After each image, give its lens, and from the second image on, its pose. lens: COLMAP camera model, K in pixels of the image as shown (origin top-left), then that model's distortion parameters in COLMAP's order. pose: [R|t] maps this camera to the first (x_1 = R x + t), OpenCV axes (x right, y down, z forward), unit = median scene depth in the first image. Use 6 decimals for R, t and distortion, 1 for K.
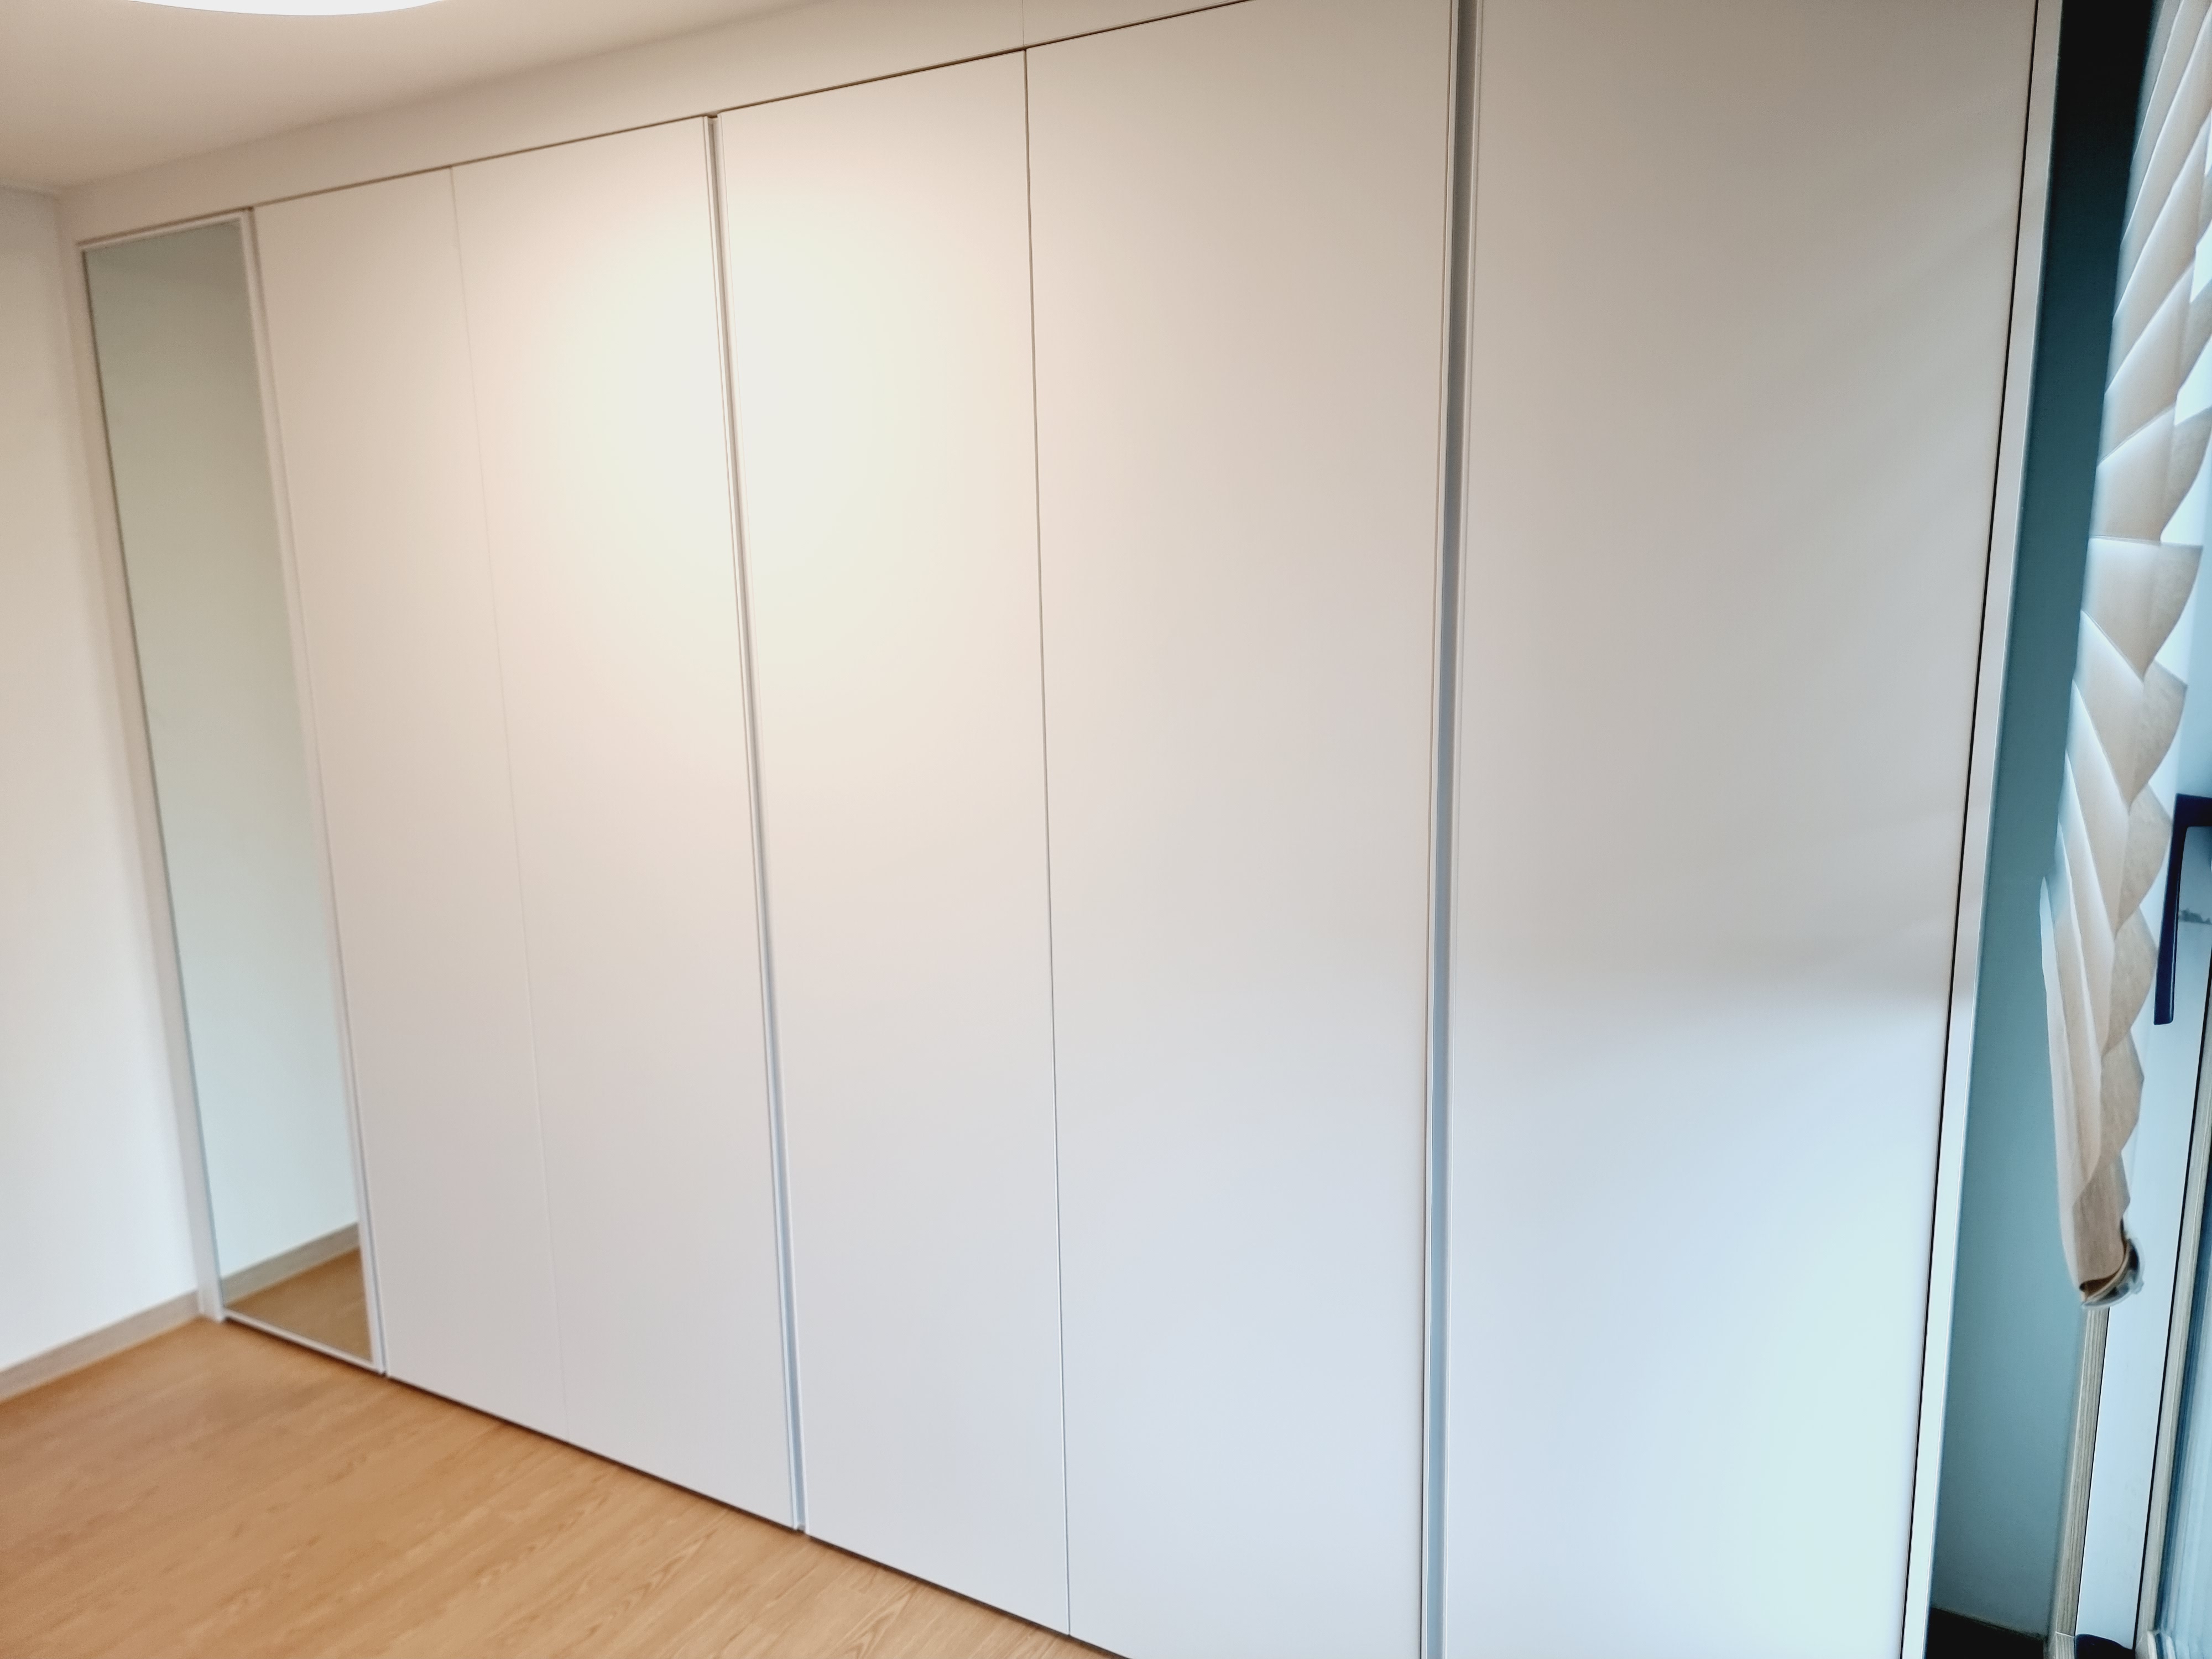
lens RADIAL K [[1538.9, 0, 1113.4], [0, 1538.9, 850.9], [0, 0, 1]] dist [0.071687, -0.051335]
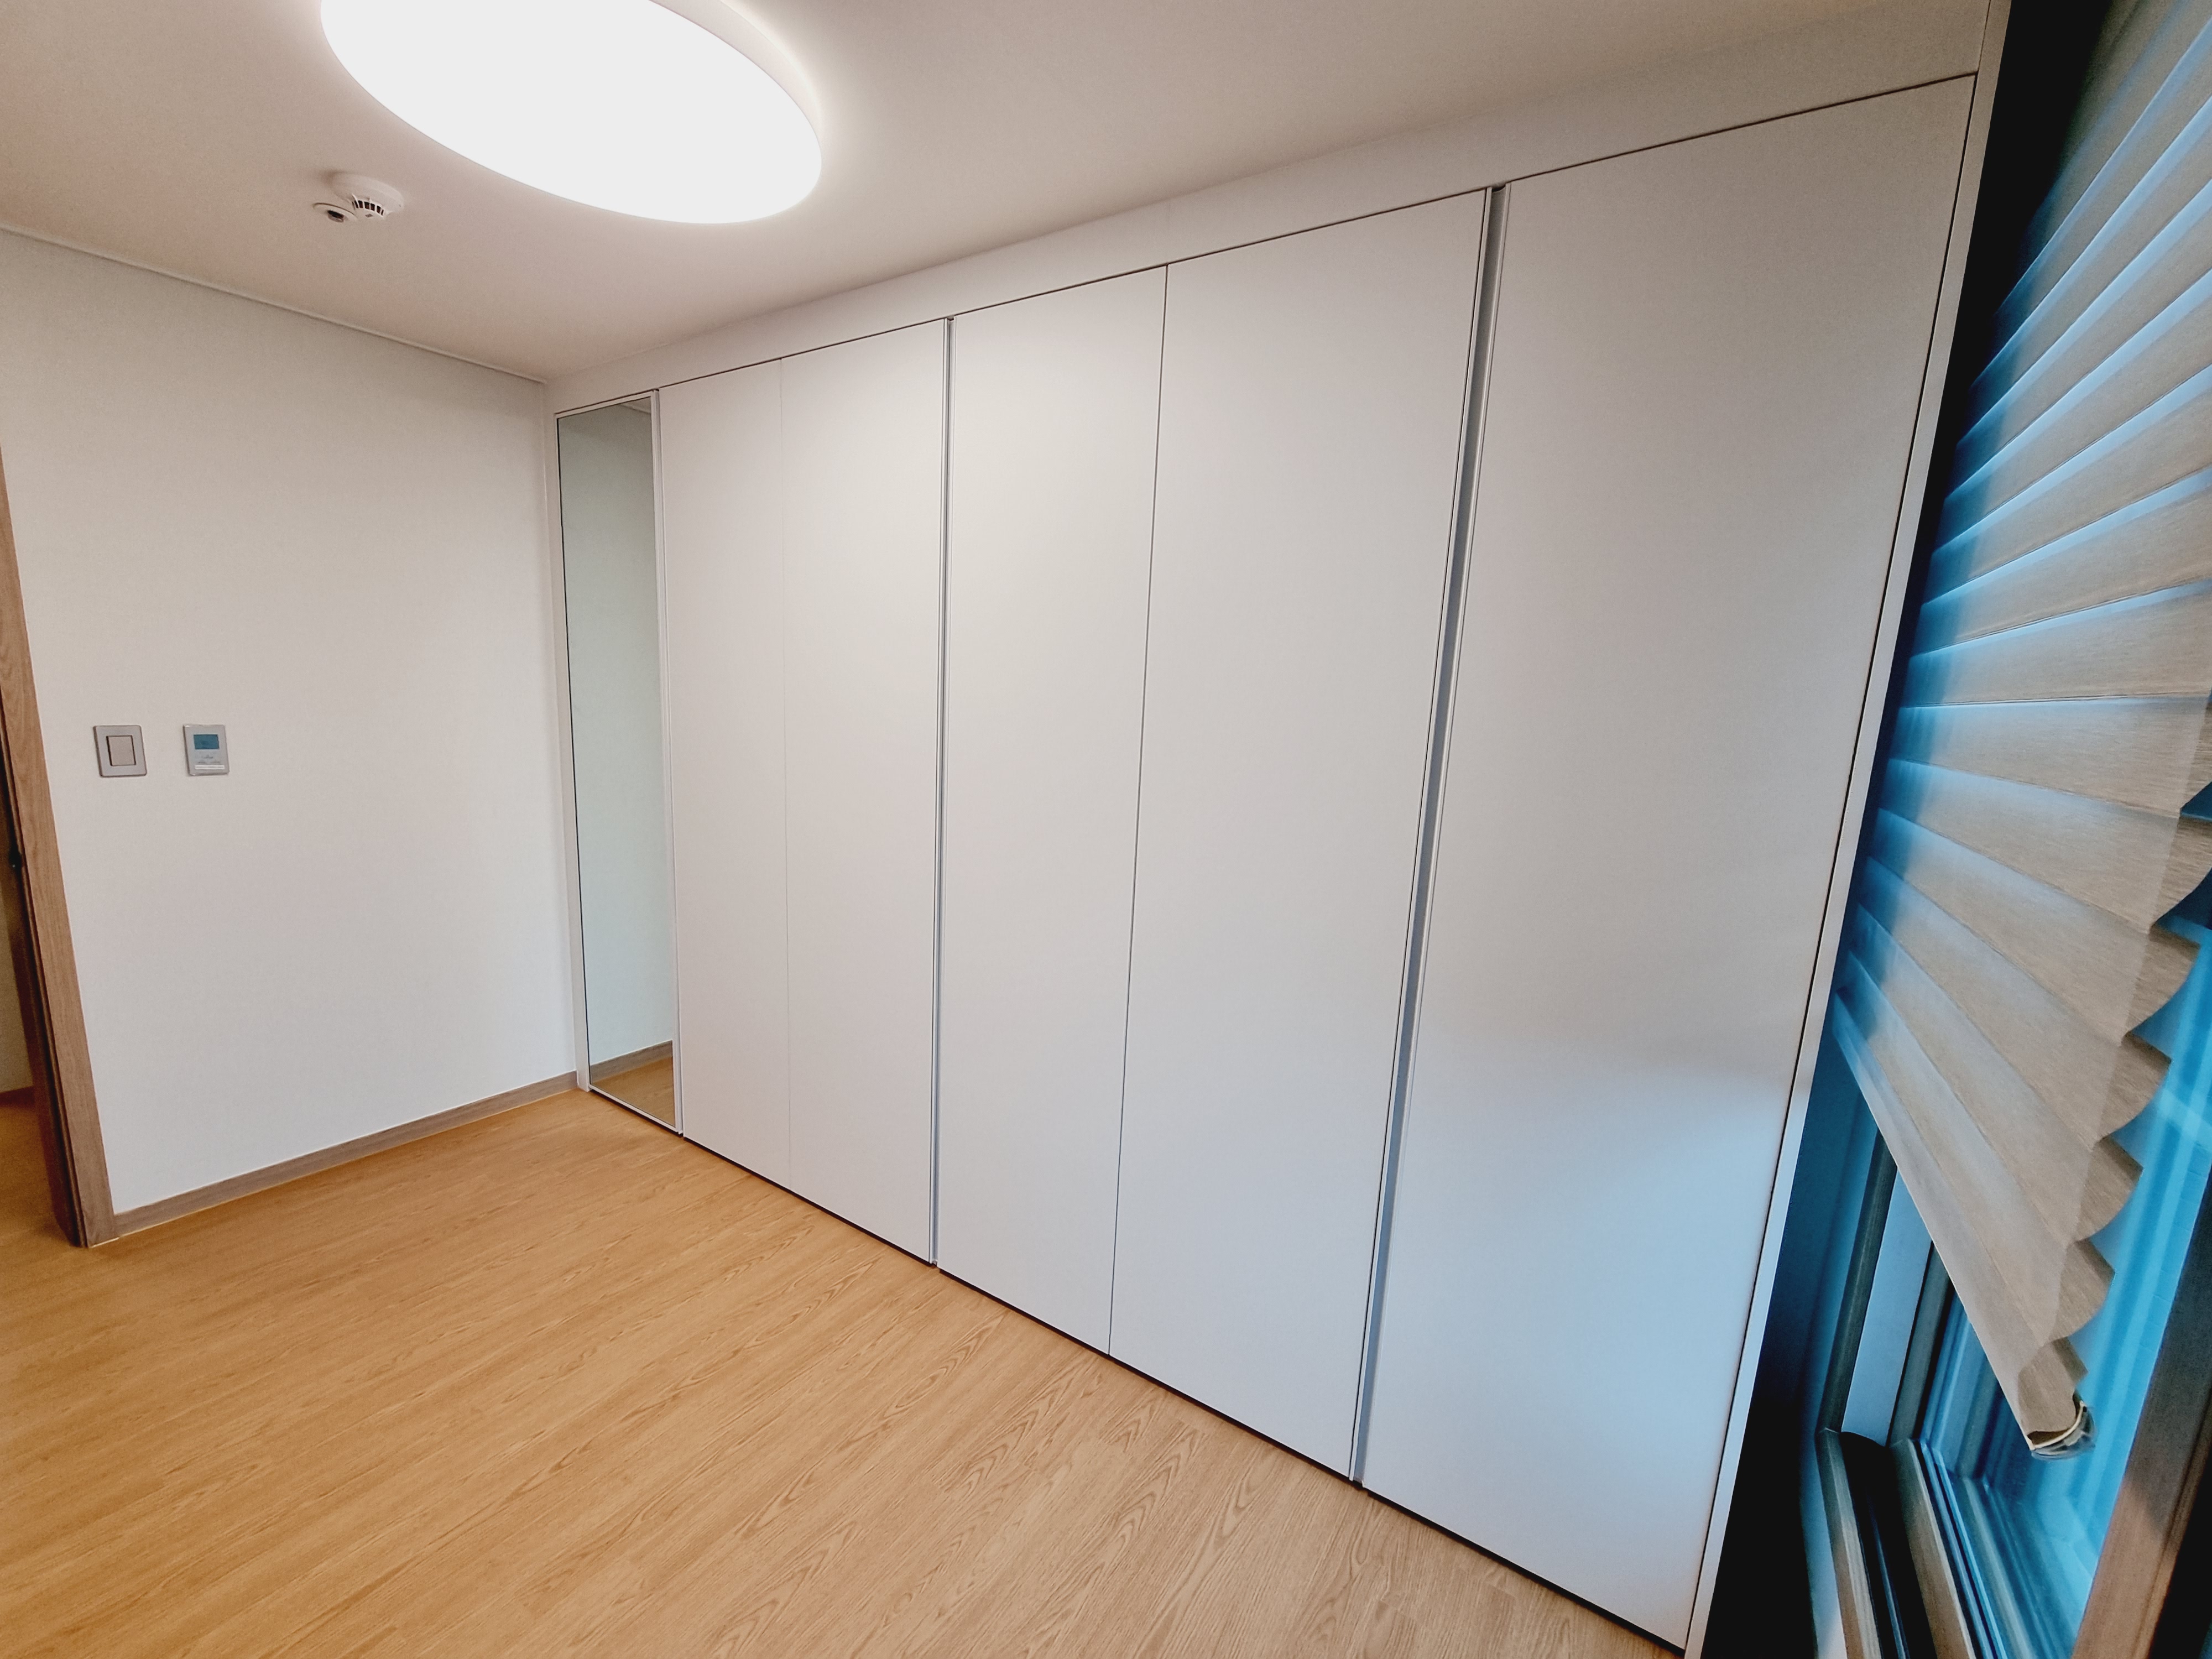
lens RADIAL K [[914.6, 0, 1097.8], [0, 914.6, 848.2], [0, 0, 1]] dist [-0.003954, 0.001280]
pose [[0.996051, 0.073893, -0.049221, -0.028858], [-0.074626, 0.997124, -0.013226, 0.032834], [0.048102, 0.016847, 0.998700, 0.116313]]
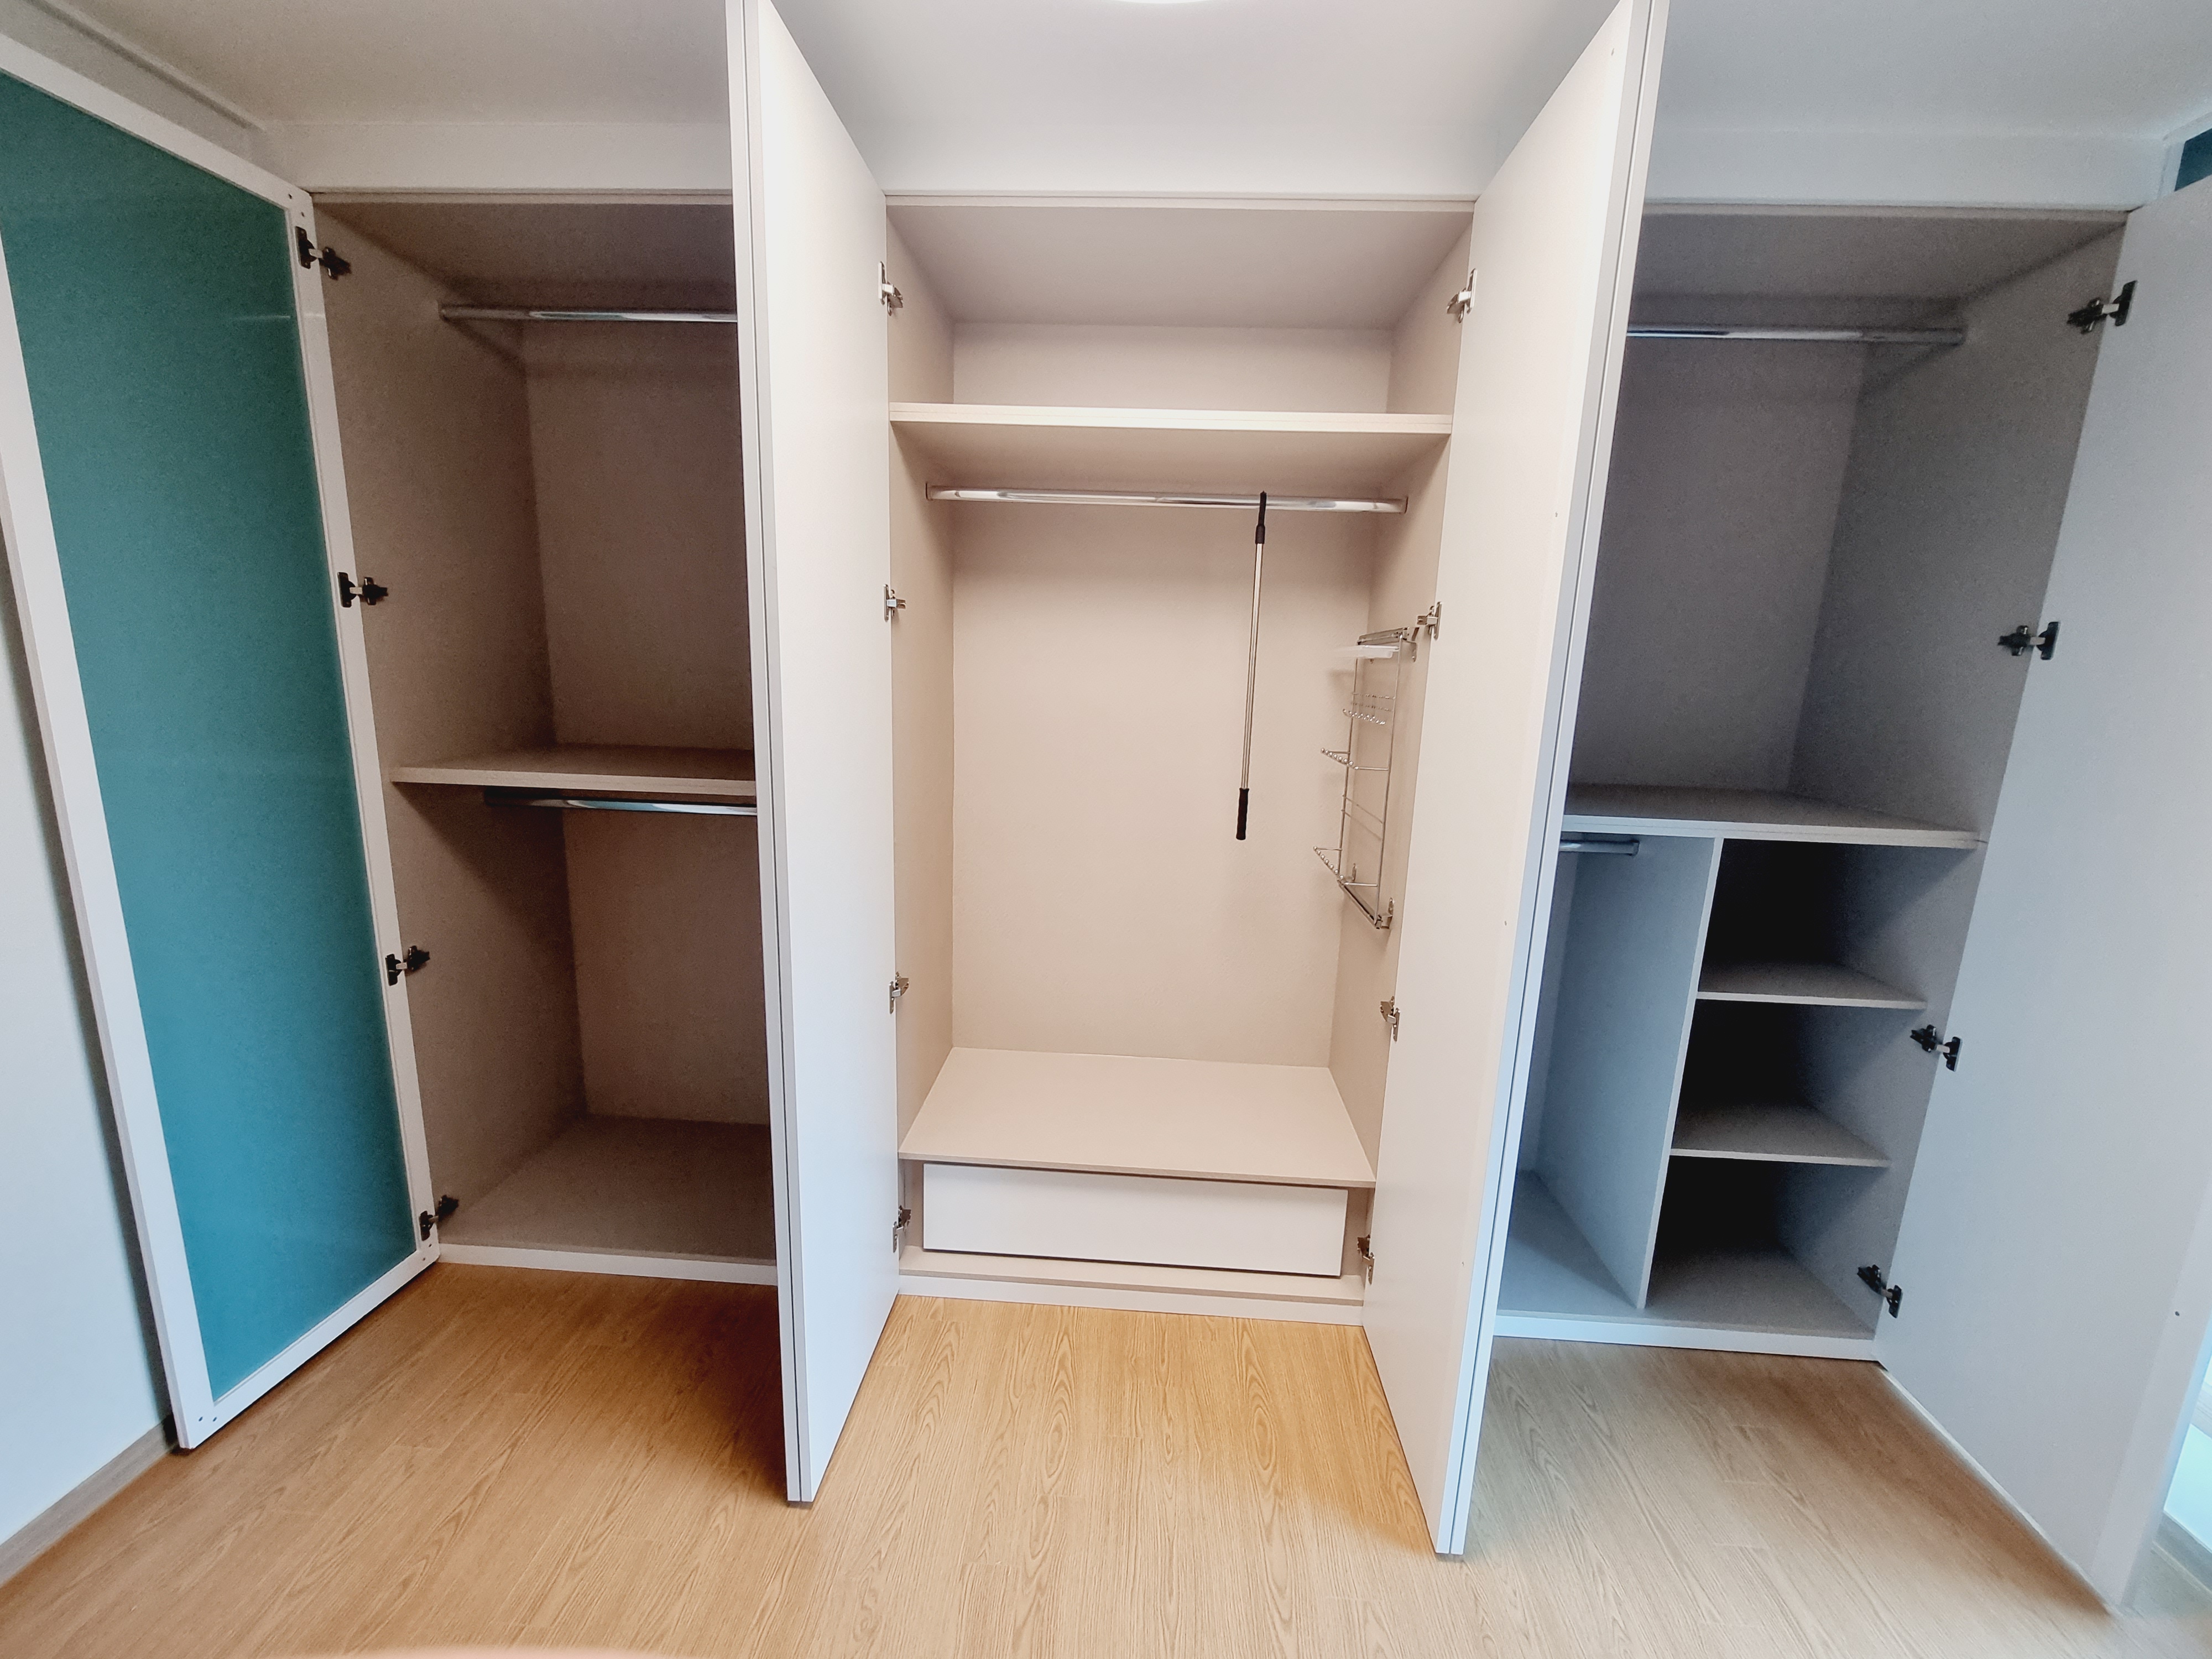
lens RADIAL K [[914.6, 0, 1110.4], [0, 914.6, 845.7], [0, 0, 1]] dist [-0.003954, 0.001280]
pose [[0.890199, -0.042928, 0.453546, -0.554319], [0.035508, 0.999060, 0.024867, 0.020886], [-0.454187, -0.006032, 0.890886, 0.319264]]
